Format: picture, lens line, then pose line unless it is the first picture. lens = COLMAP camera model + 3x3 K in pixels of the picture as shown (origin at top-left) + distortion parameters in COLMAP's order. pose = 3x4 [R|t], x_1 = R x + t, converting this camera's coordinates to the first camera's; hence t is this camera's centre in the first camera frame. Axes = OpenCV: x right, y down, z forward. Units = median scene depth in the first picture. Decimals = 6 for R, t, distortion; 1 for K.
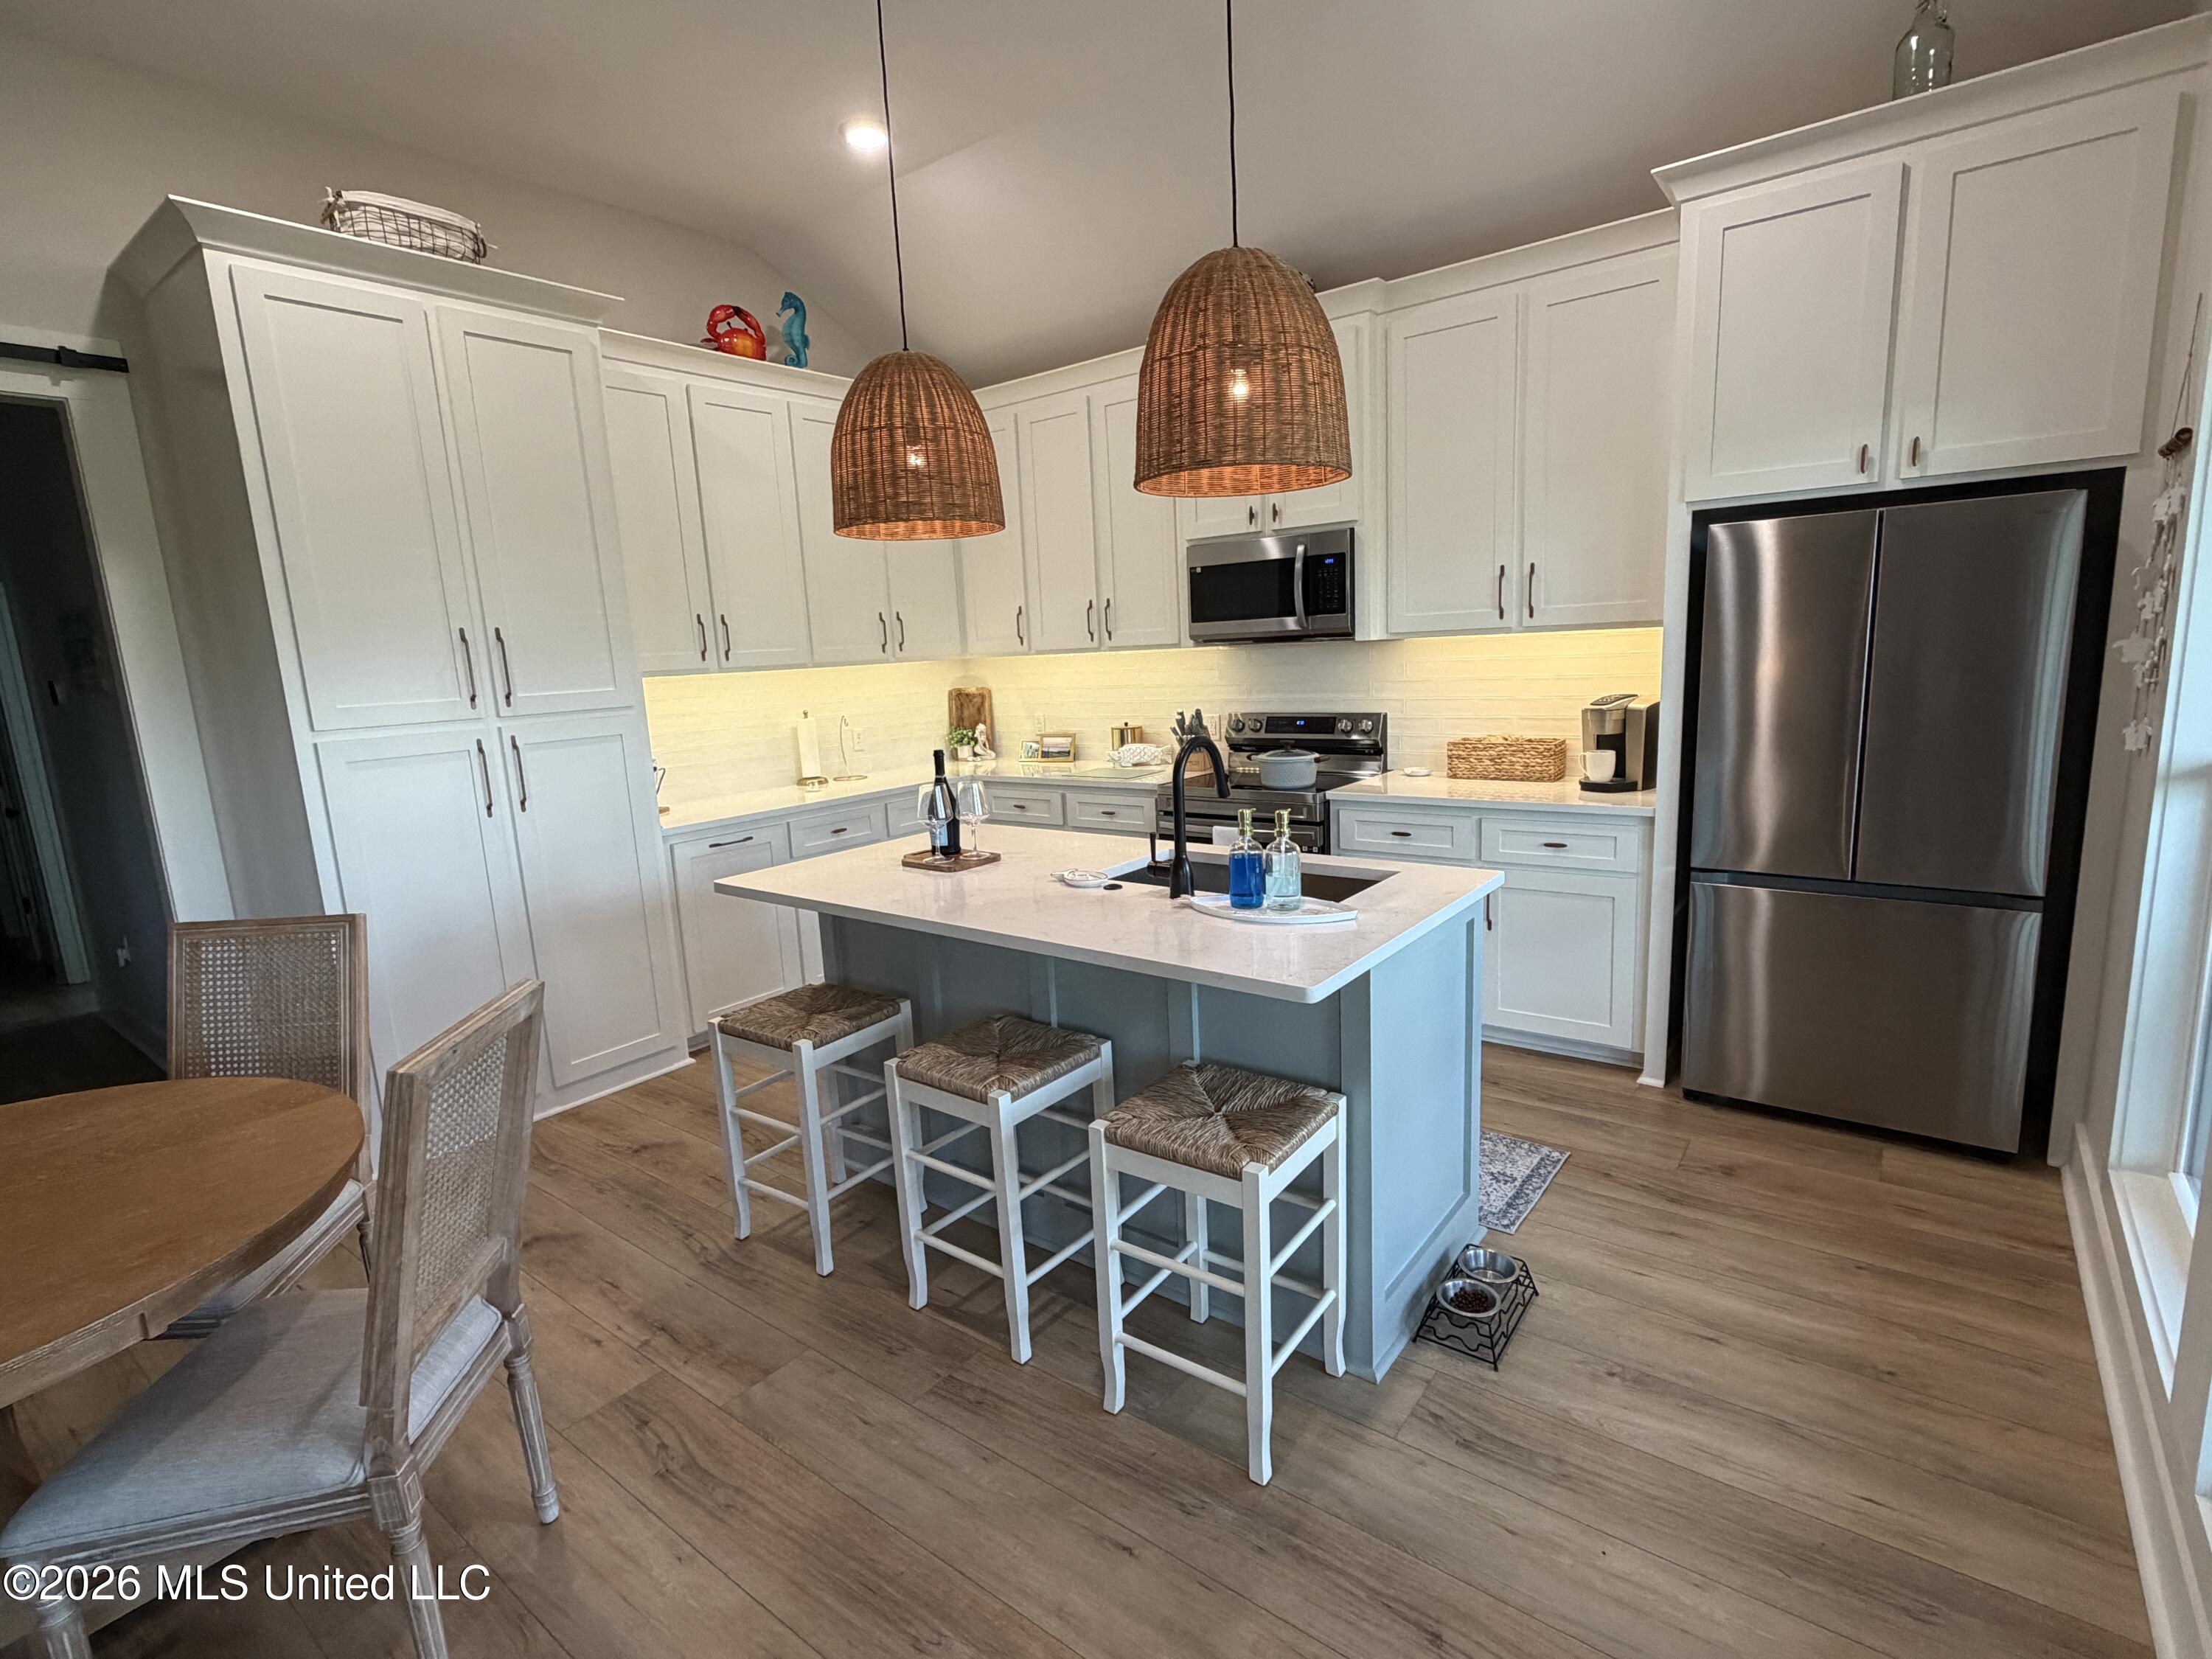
lens RADIAL K [[1058.5, 0, 1102.7], [0, 1058.5, 827.6], [0, 0, 1]] dist [-0.000820, -0.000363]
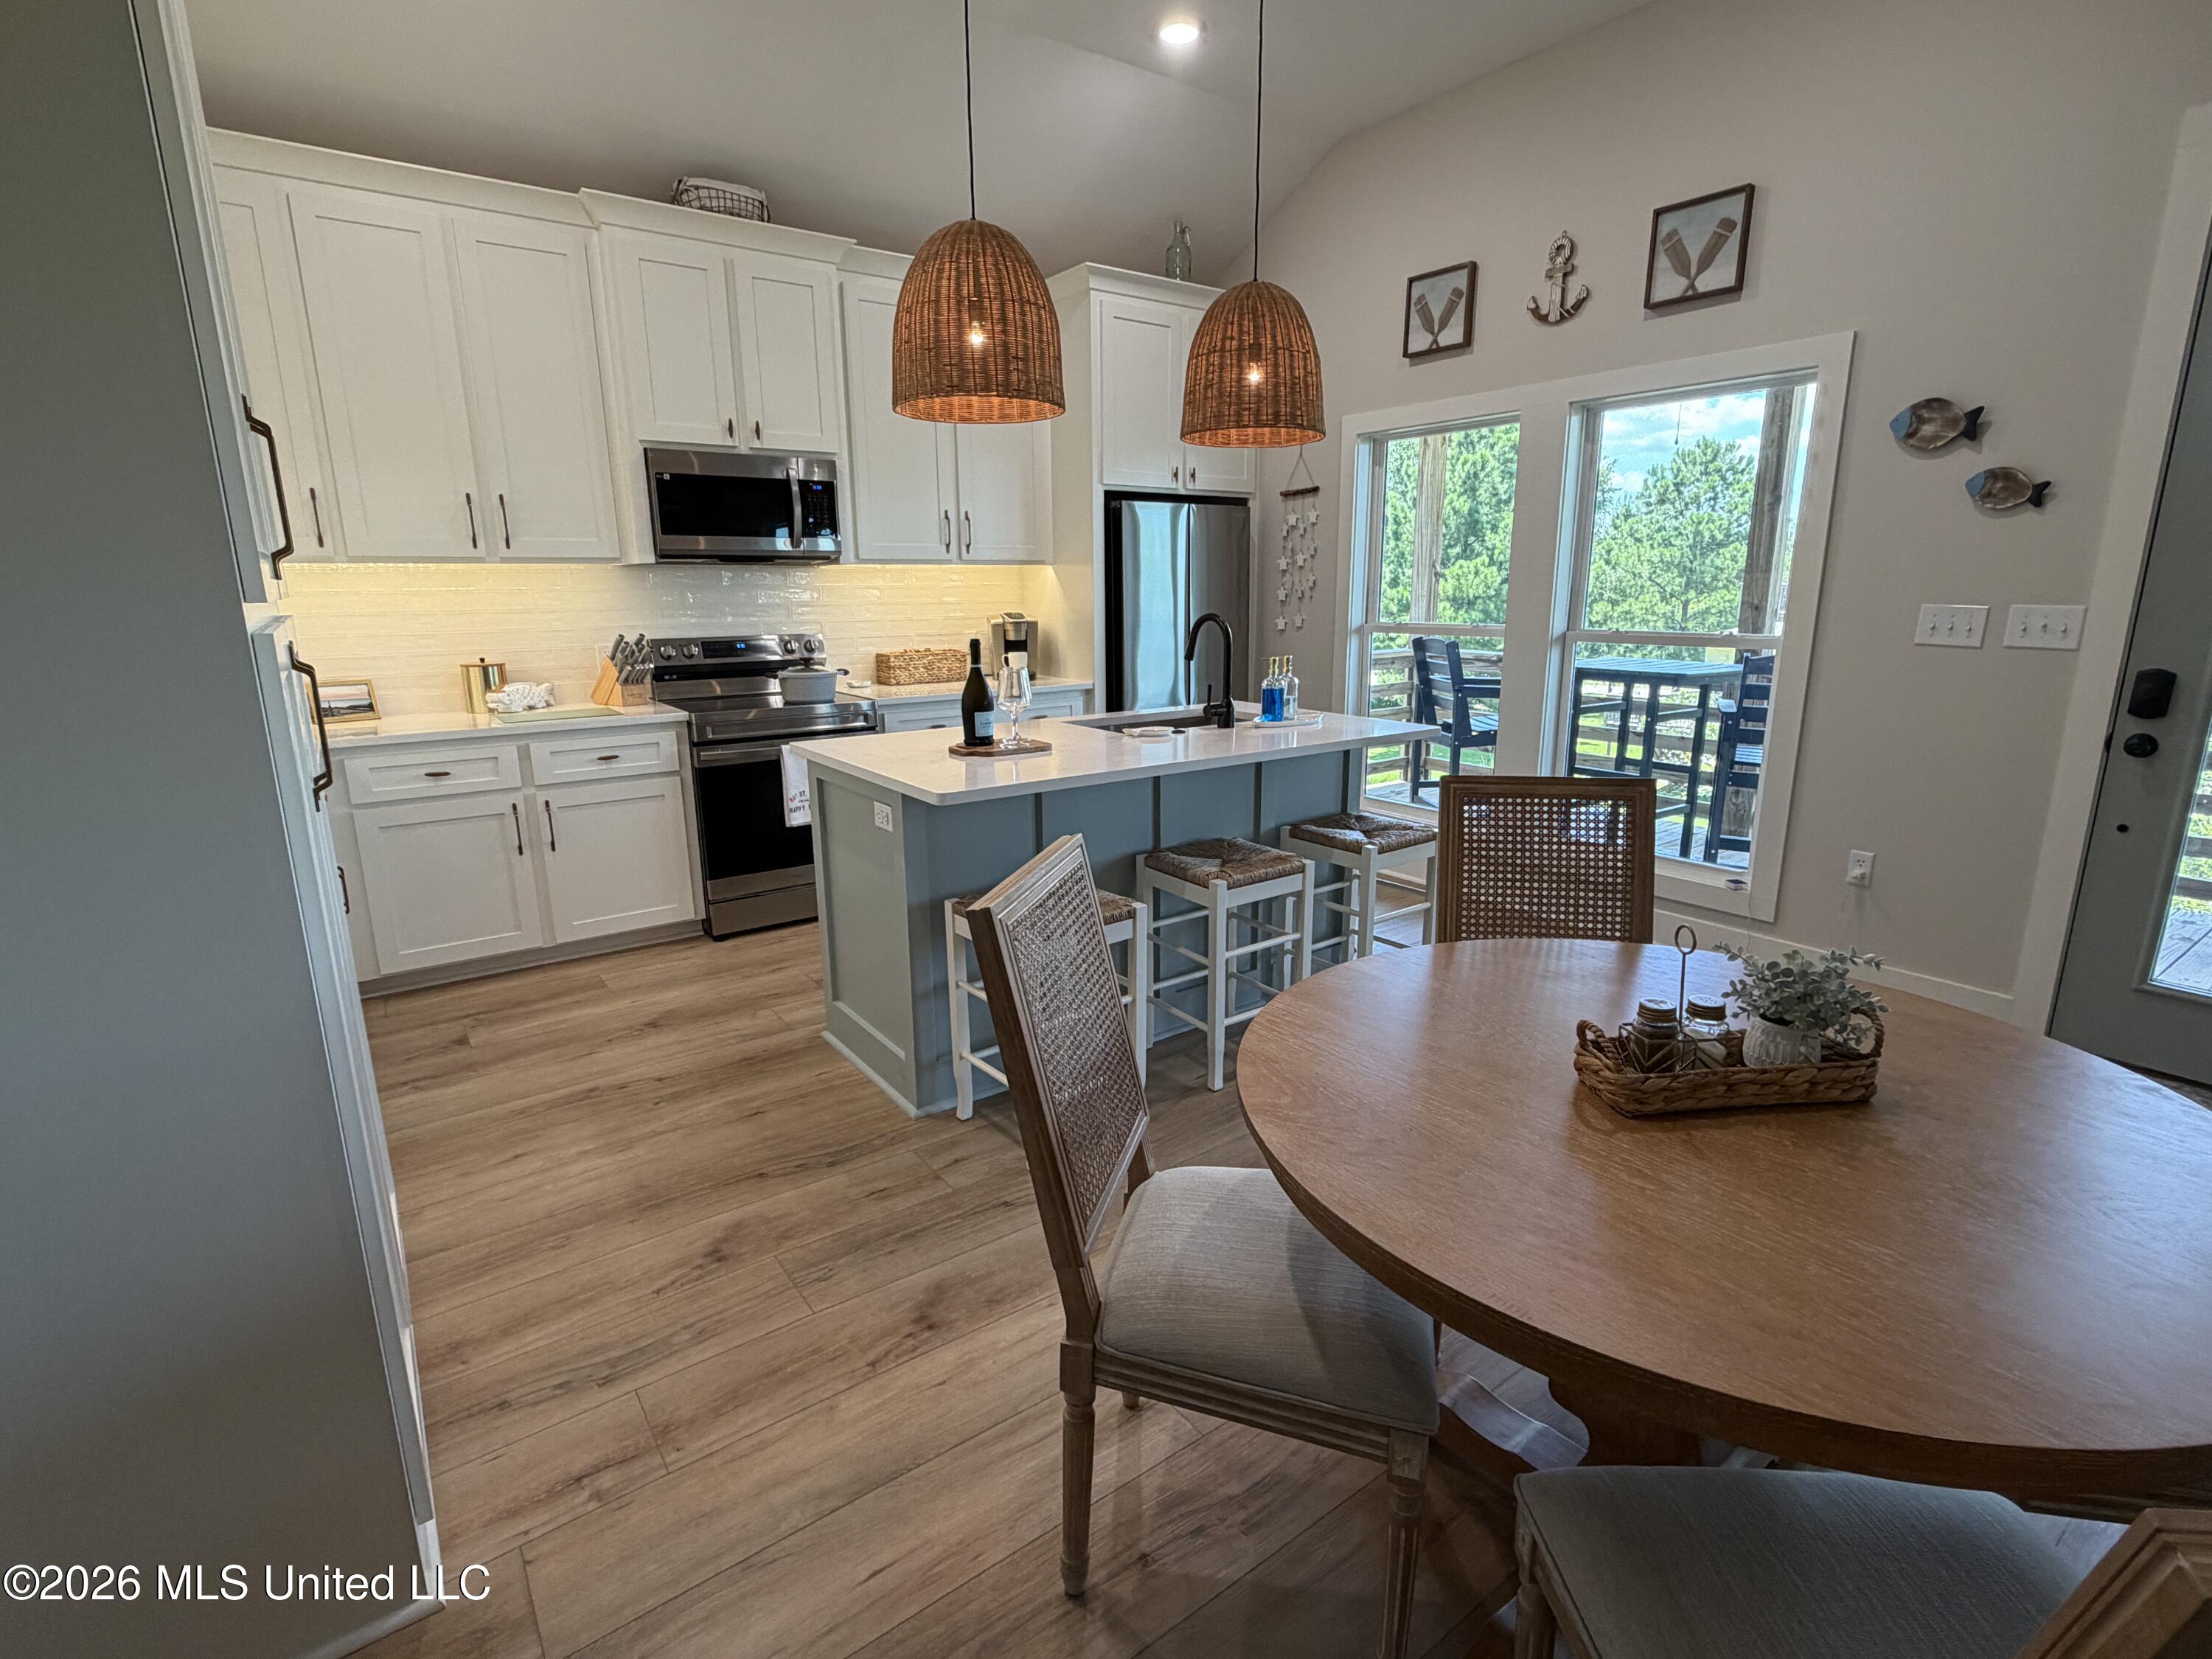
lens RADIAL K [[1058.5, 0, 1112.0], [0, 1058.5, 827.7], [0, 0, 1]] dist [-0.000820, -0.000363]
pose [[0.272963, -0.172277, 0.946473, -0.773479], [0.156908, 0.978633, 0.132879, -0.009331], [-0.949142, 0.112238, 0.294162, 0.432542]]
